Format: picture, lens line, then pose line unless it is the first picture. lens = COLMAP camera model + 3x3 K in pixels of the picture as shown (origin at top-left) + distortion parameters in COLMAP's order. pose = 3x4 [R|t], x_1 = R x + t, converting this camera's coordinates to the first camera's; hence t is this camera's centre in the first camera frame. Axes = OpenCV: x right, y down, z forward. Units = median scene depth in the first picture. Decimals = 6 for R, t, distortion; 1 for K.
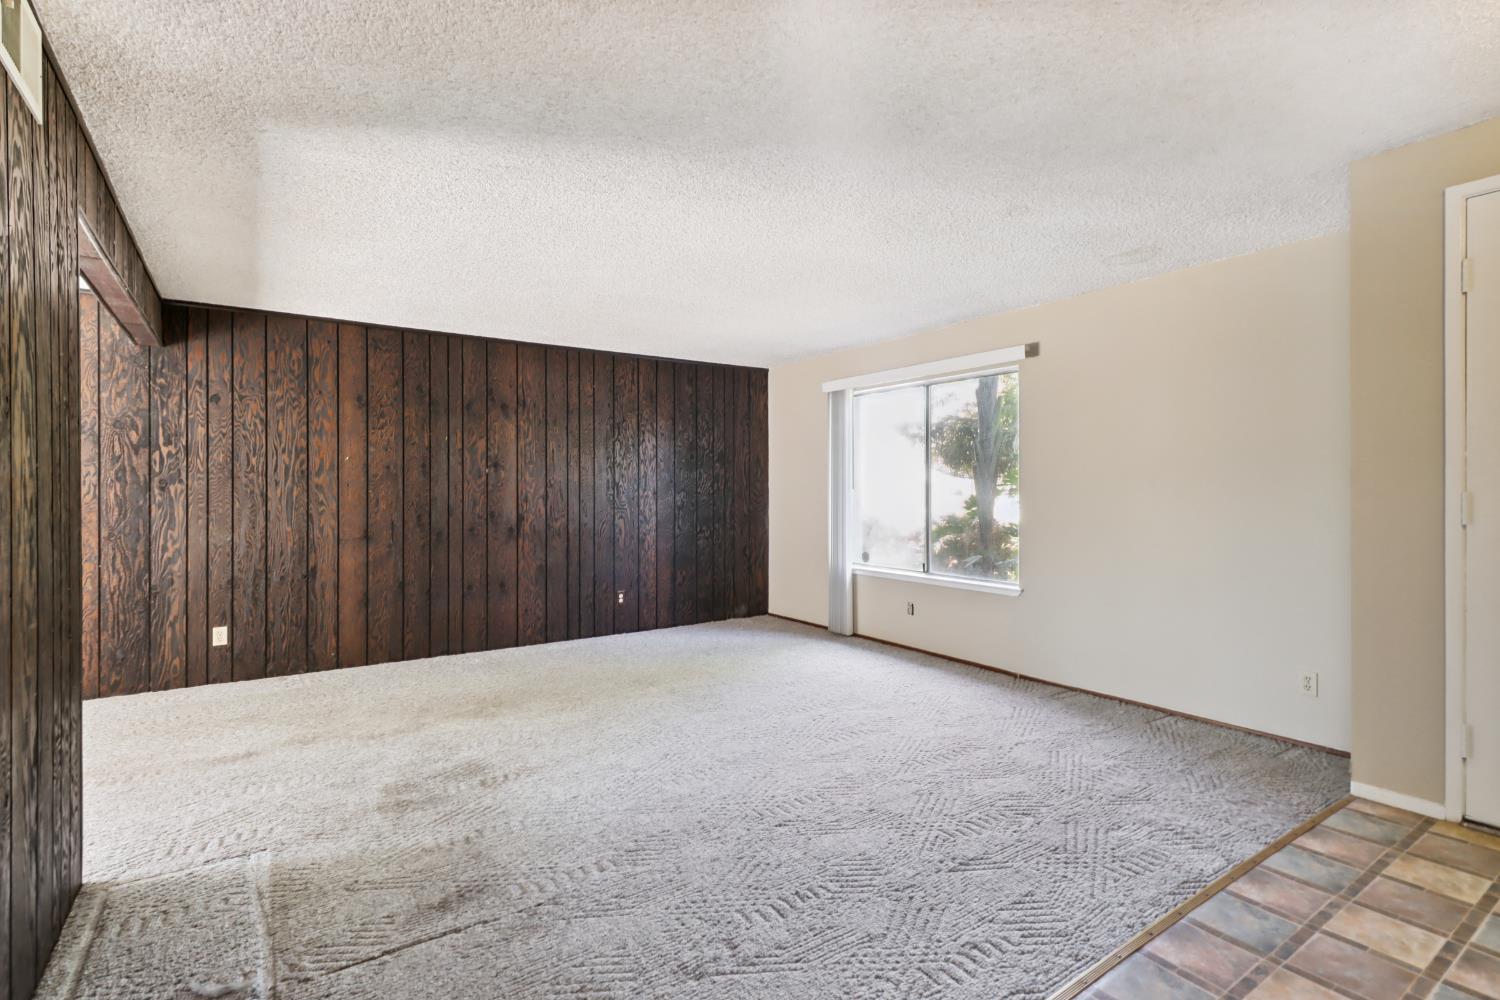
lens RADIAL K [[719.6, 0, 750.4], [0, 719.6, 479.8], [0, 0, 1]] dist [0.026087, -0.012027]
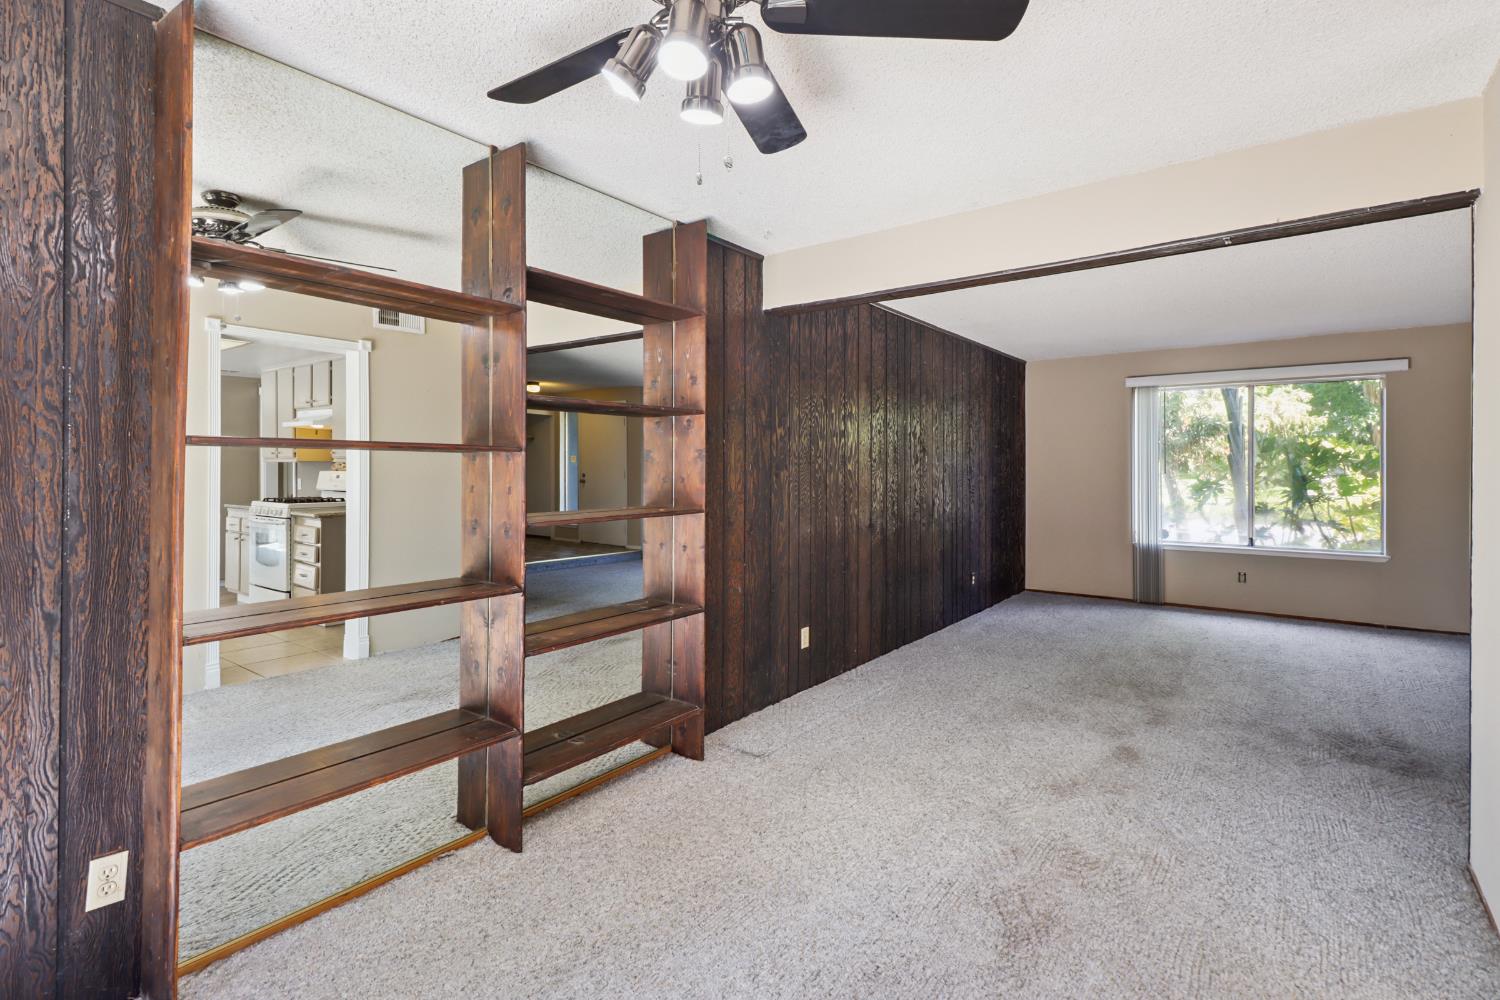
lens RADIAL K [[716.7, 0, 749.9], [0, 716.7, 474.0], [0, 0, 1]] dist [0.027721, -0.011585]
pose [[0.948636, 0.001096, 0.316367, -1.431593], [-0.007020, 0.999821, 0.017587, -0.006810], [-0.316291, -0.018905, 0.948474, 0.233909]]
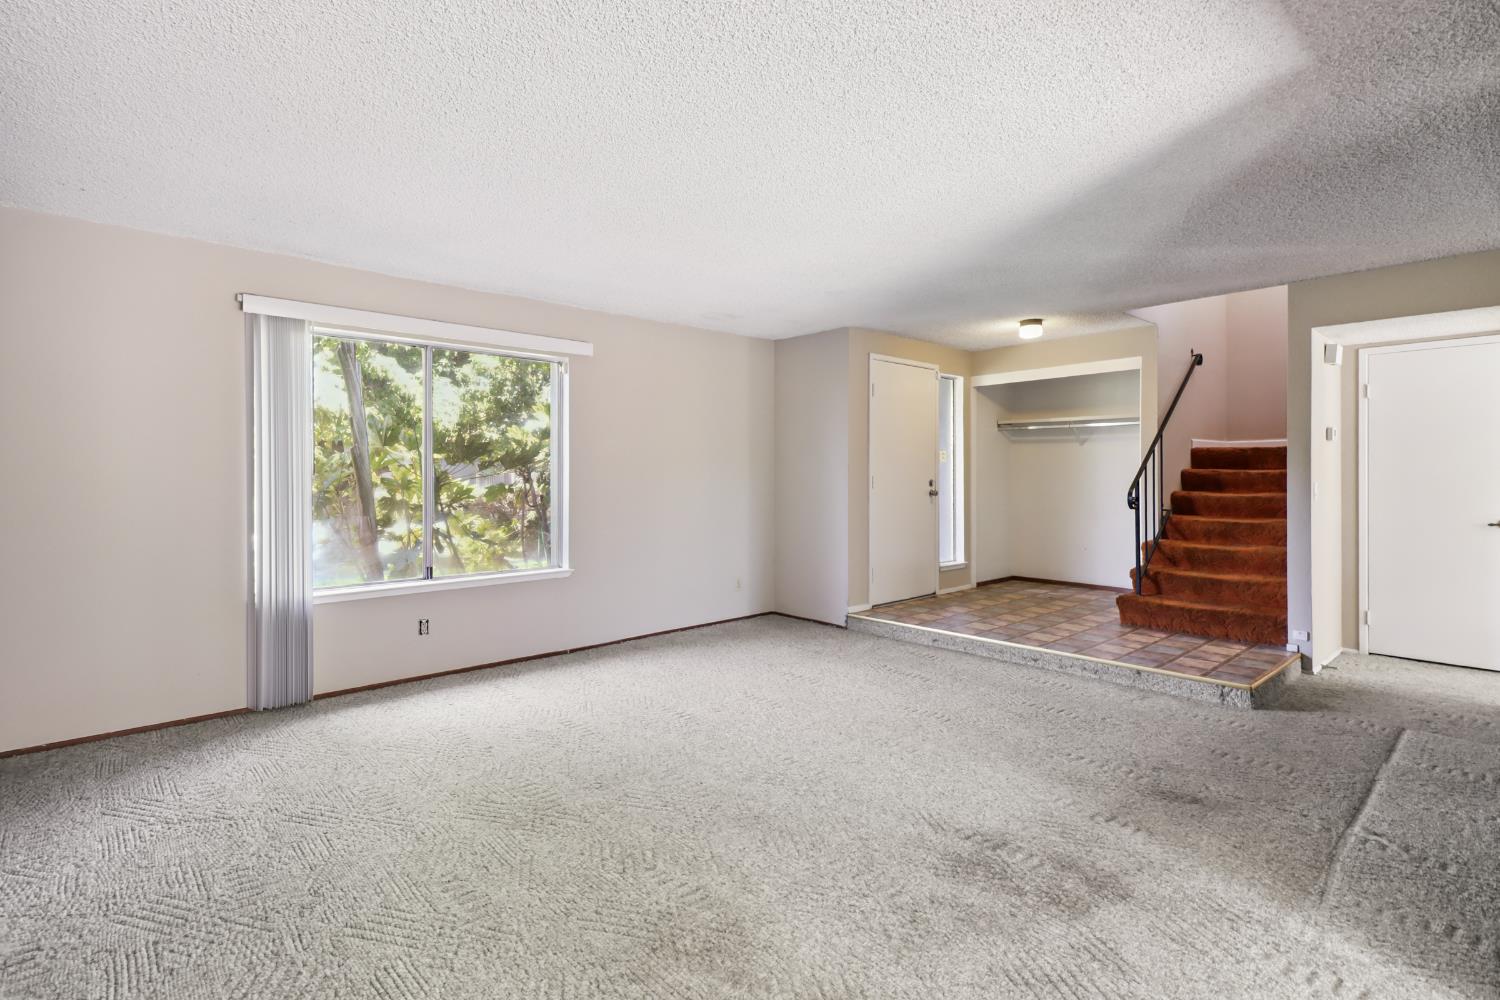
lens RADIAL K [[716.7, 0, 749.9], [0, 716.7, 474.0], [0, 0, 1]] dist [0.027721, -0.011585]
pose [[-0.134009, 0.001930, 0.990978, -0.972712], [-0.012497, 0.999915, -0.003638, 0.015272], [-0.990901, -0.012872, -0.133974, 1.201717]]
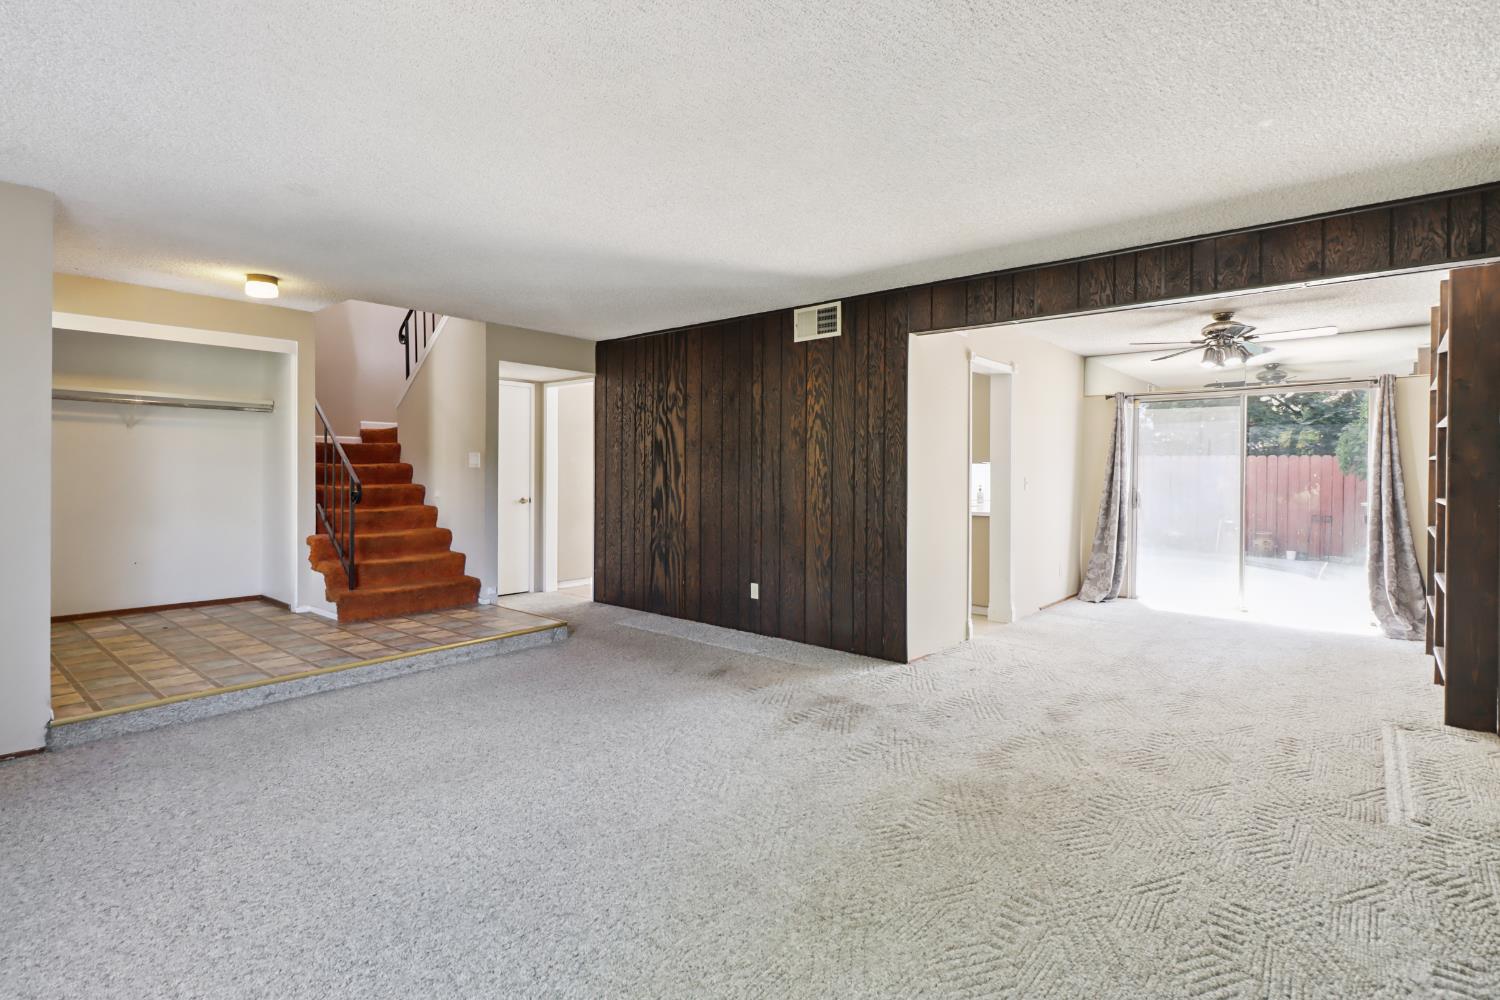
lens RADIAL K [[728.3, 0, 753.2], [0, 728.3, 478.0], [0, 0, 1]] dist [0.029430, -0.014648]
pose [[-0.966137, -0.001717, -0.258025, 0.020706], [-0.001366, 0.999998, -0.001540, 0.023566], [0.258027, -0.001135, -0.966137, 1.867985]]
